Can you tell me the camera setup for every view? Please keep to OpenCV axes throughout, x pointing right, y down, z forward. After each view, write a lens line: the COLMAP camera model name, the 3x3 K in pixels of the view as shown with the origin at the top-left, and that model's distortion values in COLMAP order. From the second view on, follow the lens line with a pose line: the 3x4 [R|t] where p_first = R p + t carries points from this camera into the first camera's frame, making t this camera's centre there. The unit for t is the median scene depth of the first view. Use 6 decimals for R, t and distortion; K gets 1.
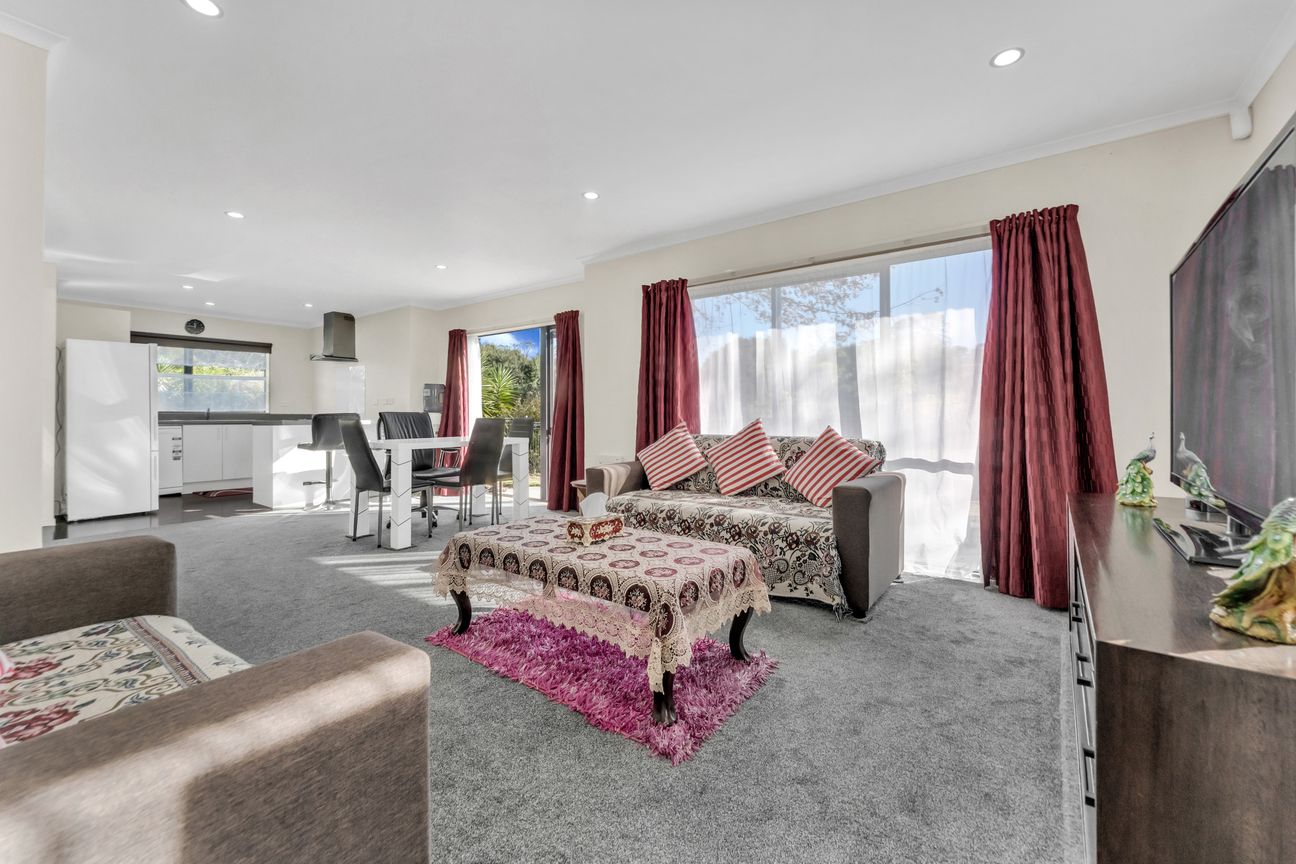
lens RADIAL K [[528.8, 0, 637.3], [0, 528.8, 407.6], [0, 0, 1]] dist [0.001016, -0.000074]
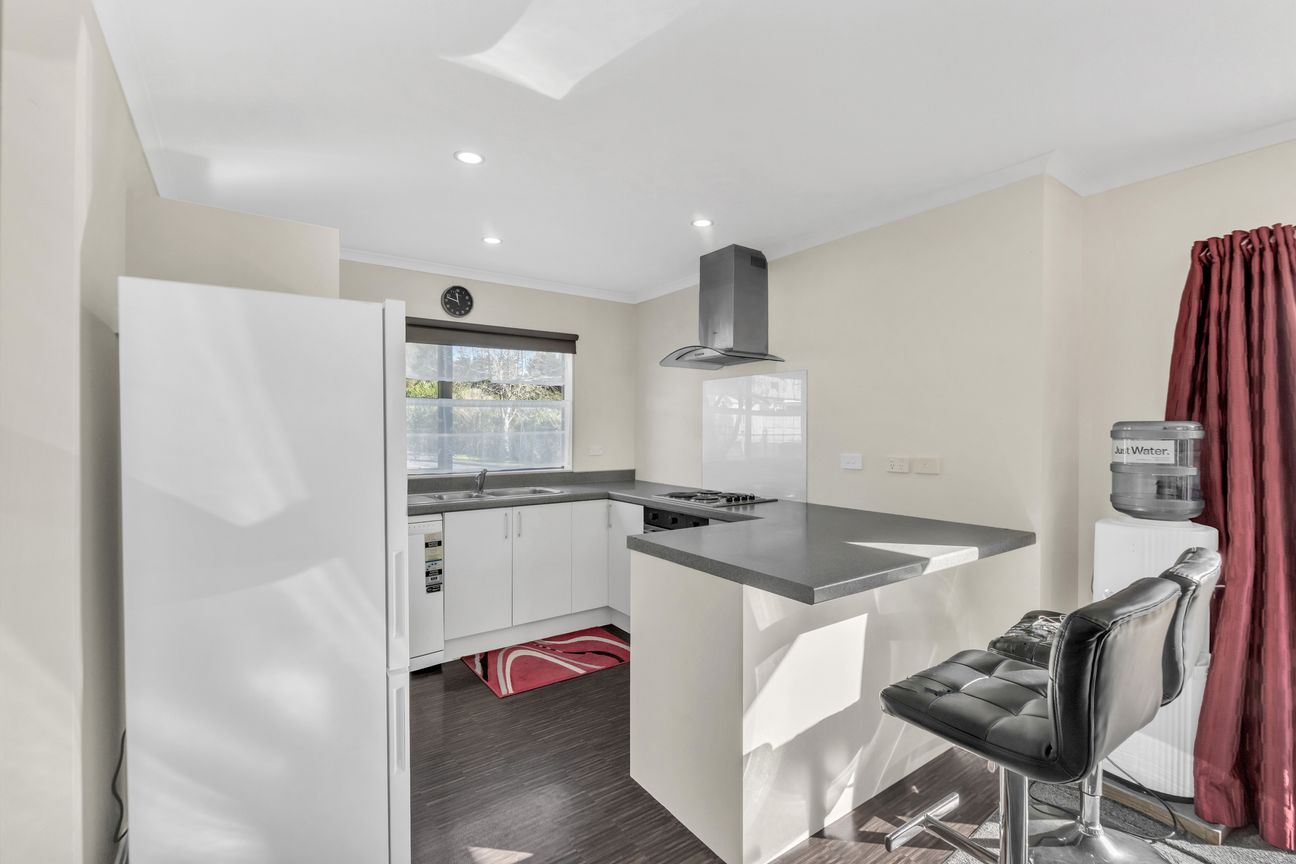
lens RADIAL K [[568.8, 0, 646.0], [0, 568.8, 428.4], [0, 0, 1]] dist [-0.000273, -0.000106]
pose [[0.949699, 0.001027, -0.313163, -0.490157], [0.000016, 0.999994, 0.003328, -0.034670], [0.313164, -0.003165, 0.949694, 0.536473]]
